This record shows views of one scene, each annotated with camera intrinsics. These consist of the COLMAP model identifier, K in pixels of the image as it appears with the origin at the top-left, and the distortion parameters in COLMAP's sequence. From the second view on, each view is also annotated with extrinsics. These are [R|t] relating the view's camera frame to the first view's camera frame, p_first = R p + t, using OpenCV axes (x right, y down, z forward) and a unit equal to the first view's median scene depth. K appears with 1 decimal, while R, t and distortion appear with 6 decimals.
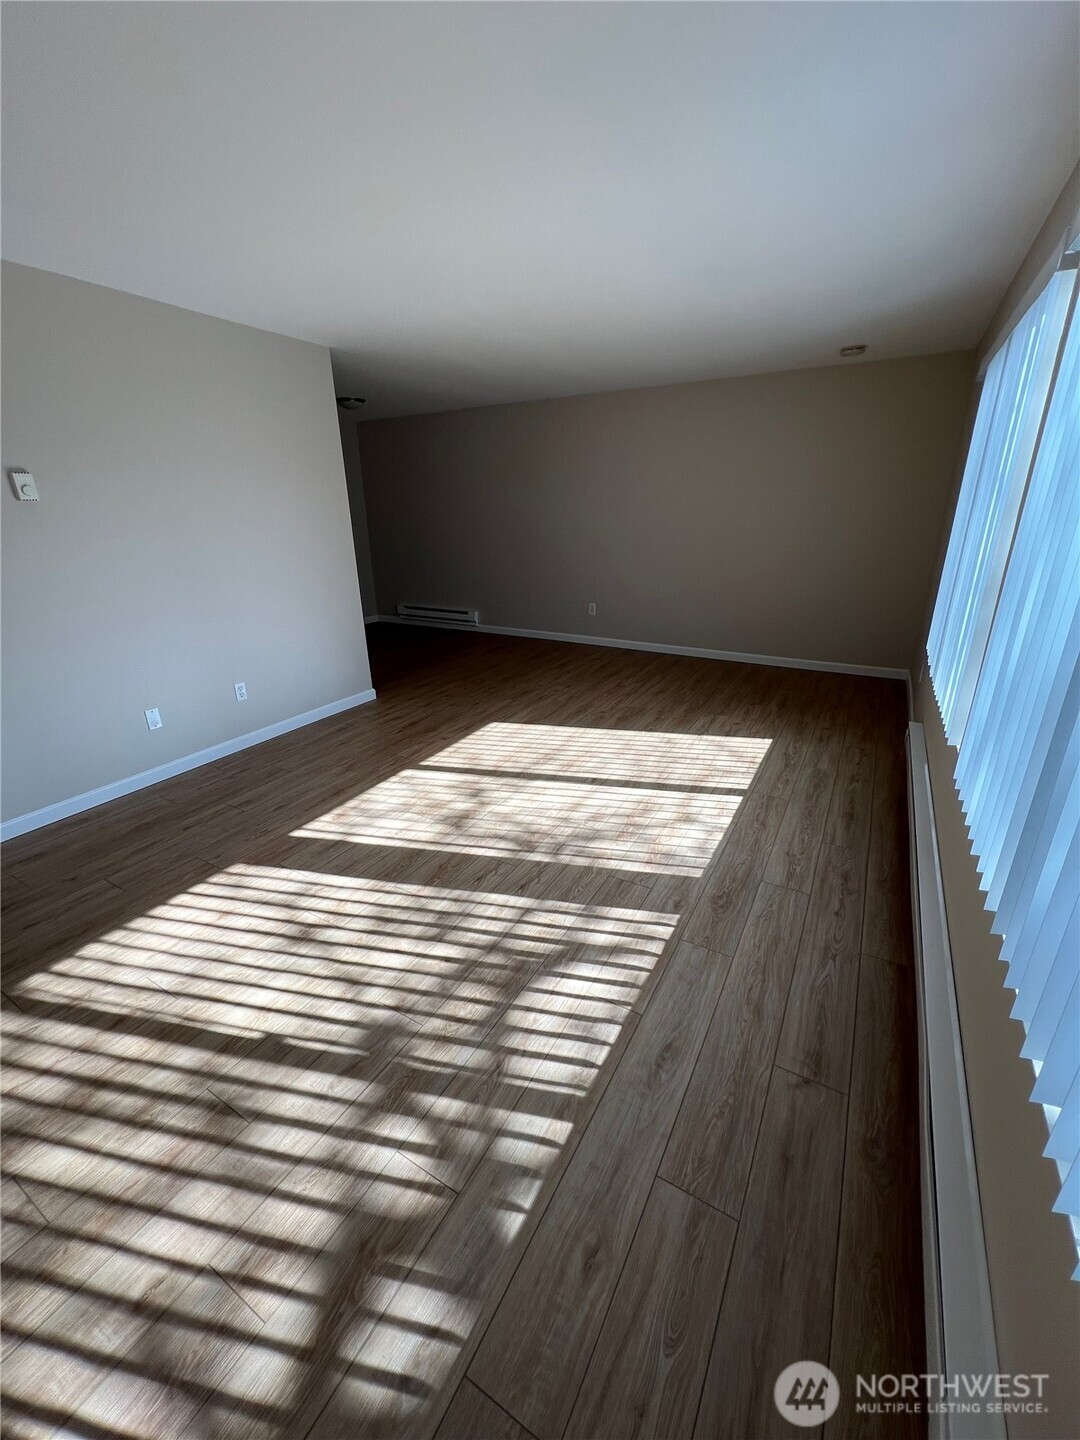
lens RADIAL K [[572.0, 0, 540.0], [0, 572.0, 720.0], [0, 0, 1]] dist [-0.000366, -0.000270]
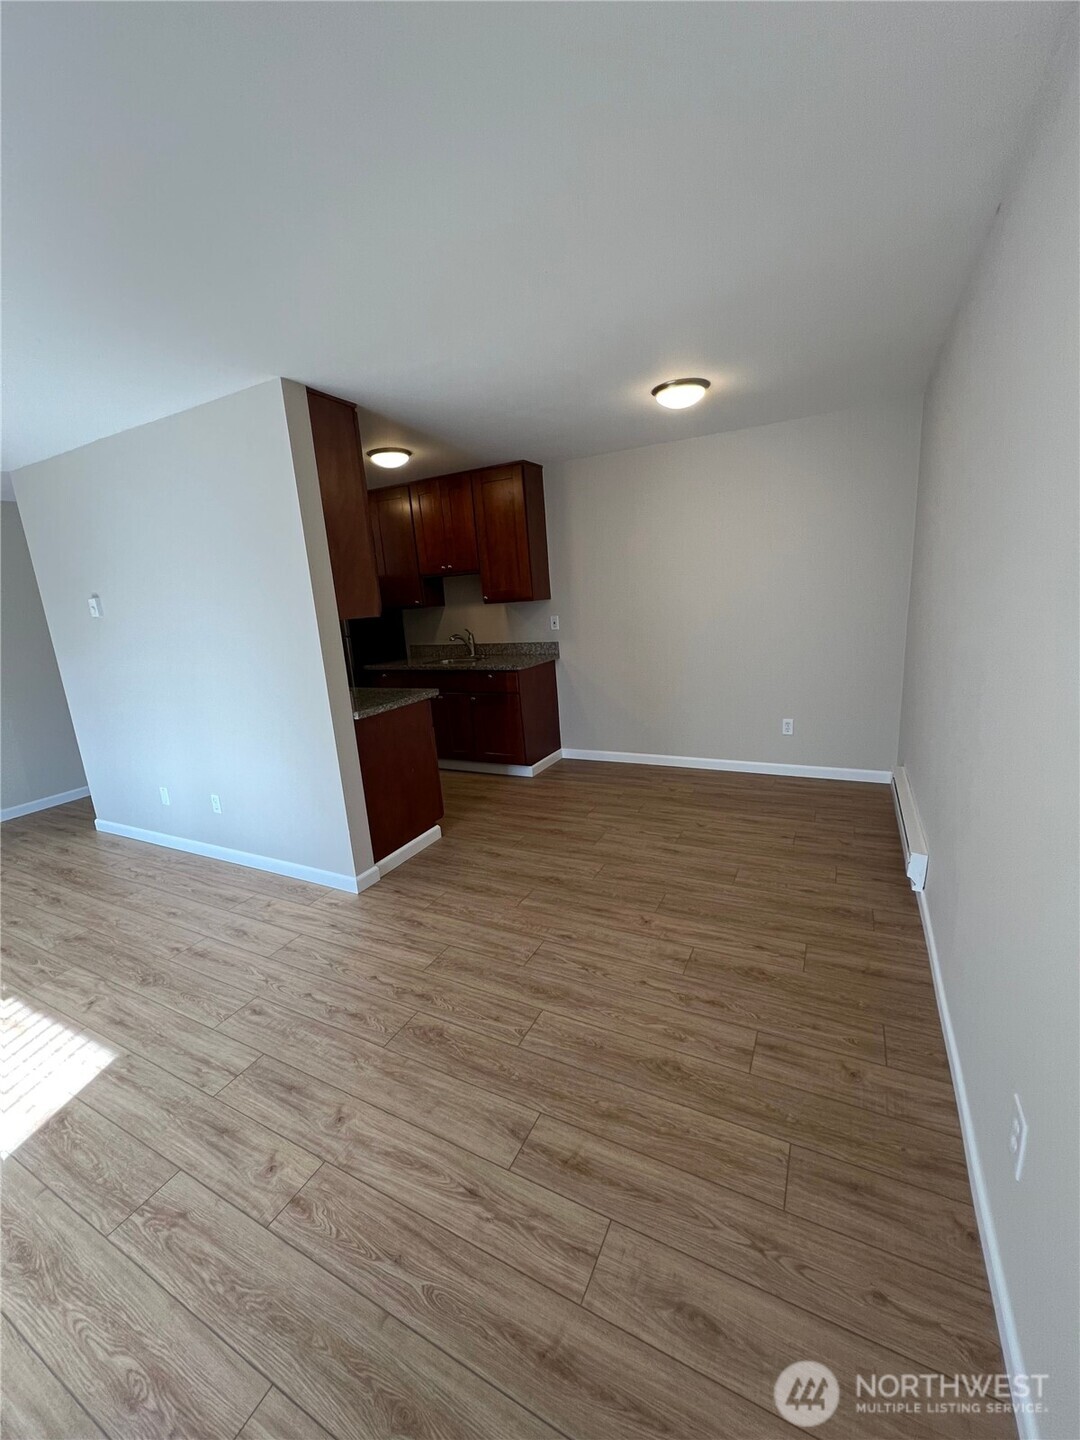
lens RADIAL K [[572.0, 0, 540.0], [0, 572.0, 720.0], [0, 0, 1]] dist [-0.000366, -0.000270]
pose [[0.044093, 0.232390, -0.971623, 0.342990], [-0.282396, 0.935804, 0.211008, -0.471600], [0.958284, 0.265078, 0.106888, 1.226429]]
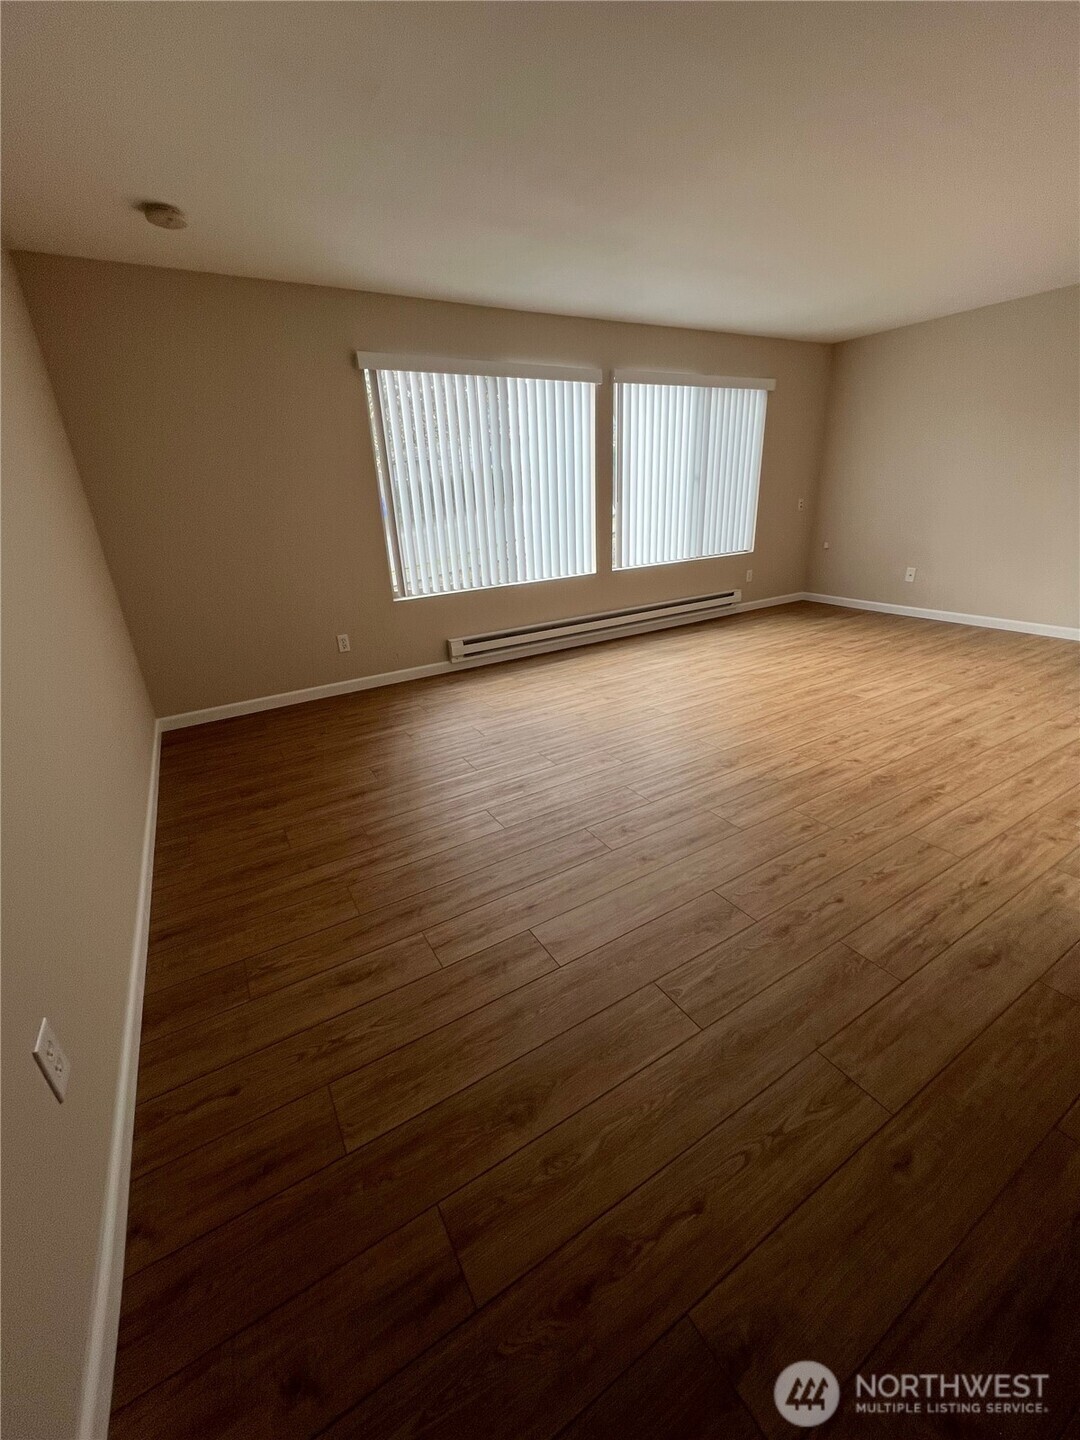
lens RADIAL K [[572.0, 0, 540.0], [0, 572.0, 720.0], [0, 0, 1]] dist [-0.000366, -0.000270]
pose [[-0.872013, -0.128372, 0.472350, -0.143928], [0.227075, 0.748783, 0.622705, -0.510310], [-0.433625, 0.650266, -0.623798, 1.489687]]
